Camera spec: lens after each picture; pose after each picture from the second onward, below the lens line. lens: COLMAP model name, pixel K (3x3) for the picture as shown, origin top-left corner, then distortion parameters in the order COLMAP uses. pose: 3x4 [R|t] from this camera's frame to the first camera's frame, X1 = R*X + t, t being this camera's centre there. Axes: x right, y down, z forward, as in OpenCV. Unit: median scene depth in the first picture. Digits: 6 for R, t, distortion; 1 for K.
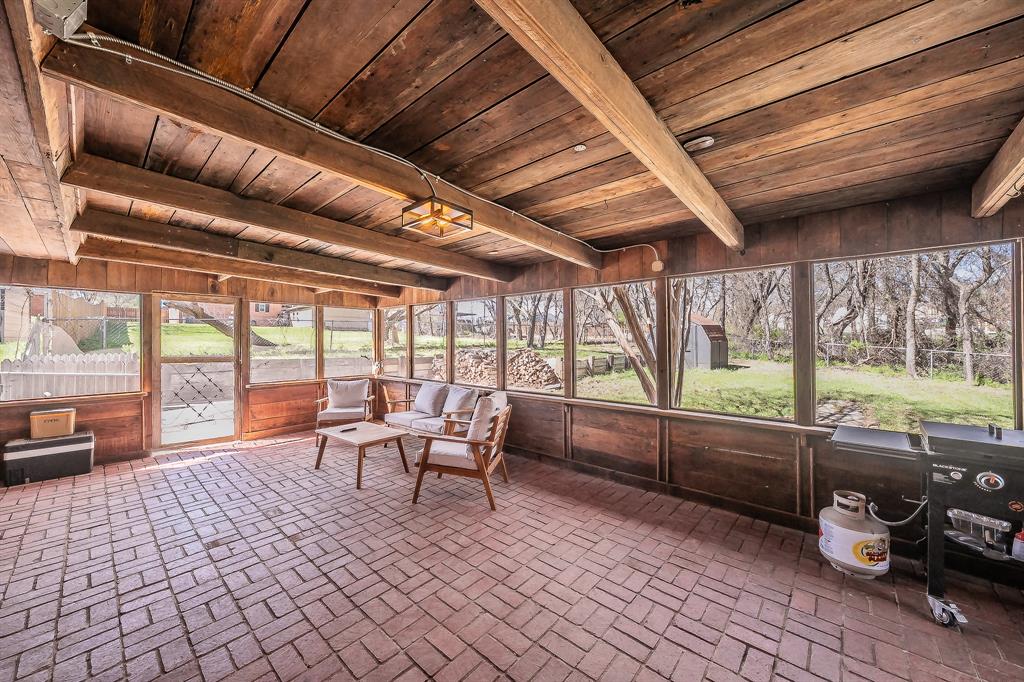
lens RADIAL K [[372.5, 0, 510.3], [0, 372.5, 336.9], [0, 0, 1]] dist [-0.000544, 0.000014]
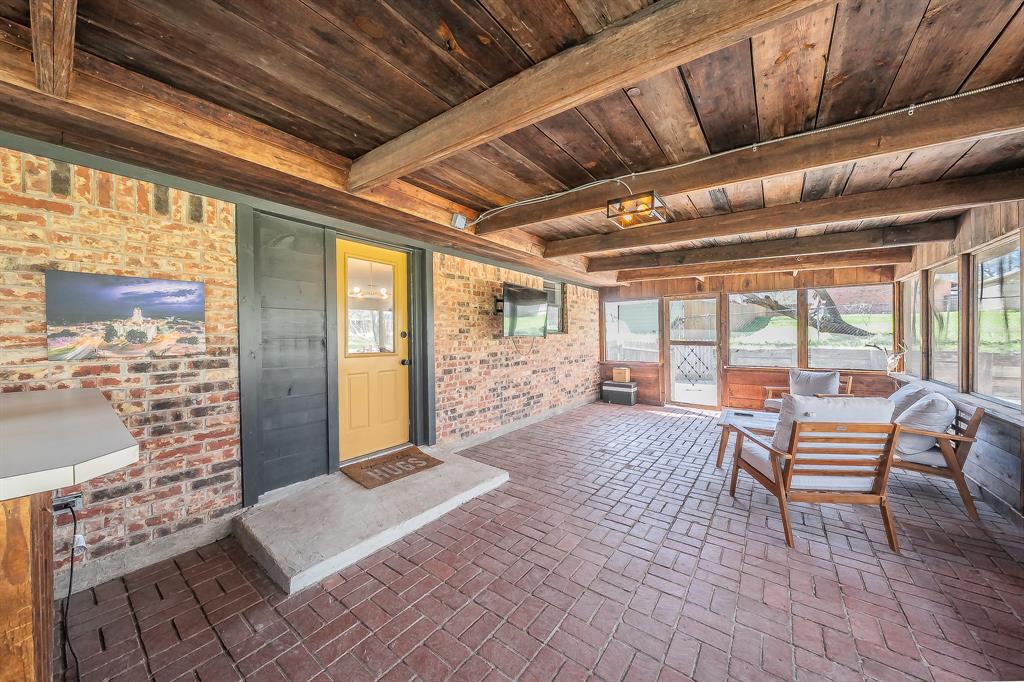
lens RADIAL K [[360.1, 0, 506.3], [0, 360.1, 338.8], [0, 0, 1]] dist [0.000174, 0.000020]
pose [[0.068026, 0.006903, -0.997660, 0.482755], [0.020205, 0.999761, 0.008296, 0.026070], [0.997479, -0.020722, 0.067870, 0.302820]]
